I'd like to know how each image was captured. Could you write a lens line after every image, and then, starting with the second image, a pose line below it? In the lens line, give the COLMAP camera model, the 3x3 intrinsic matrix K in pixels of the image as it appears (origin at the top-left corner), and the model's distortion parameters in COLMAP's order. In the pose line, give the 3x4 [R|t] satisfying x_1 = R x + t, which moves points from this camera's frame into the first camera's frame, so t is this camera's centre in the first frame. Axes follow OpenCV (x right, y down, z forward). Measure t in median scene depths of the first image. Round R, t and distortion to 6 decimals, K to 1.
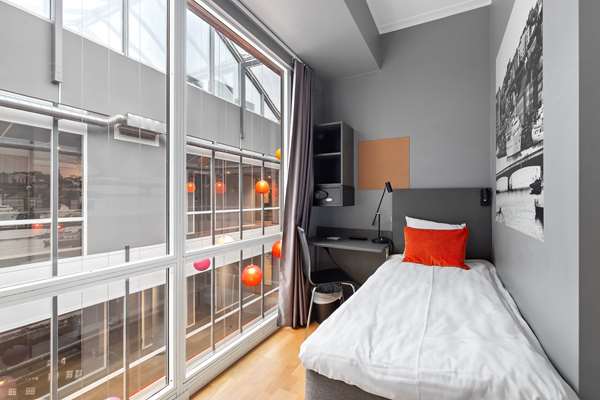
lens RADIAL K [[288.0, 0, 298.2], [0, 288.0, 198.4], [0, 0, 1]] dist [0.002230, -0.002058]
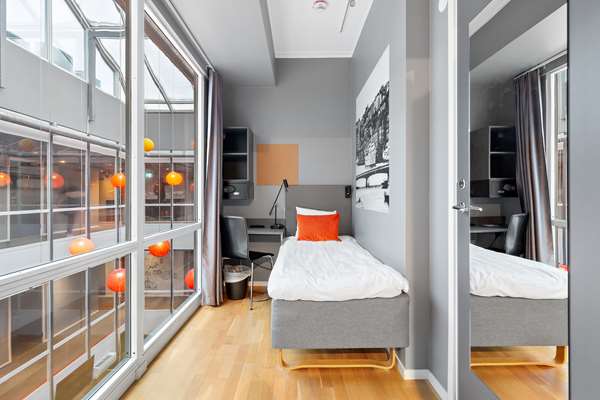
lens RADIAL K [[310.2, 0, 300.5], [0, 310.2, 198.0], [0, 0, 1]] dist [-0.004750, -0.000811]
pose [[0.877470, -0.003958, 0.479614, -0.267732], [0.000056, 0.999967, 0.008150, 0.013180], [-0.479631, -0.007125, 0.877442, -0.214398]]
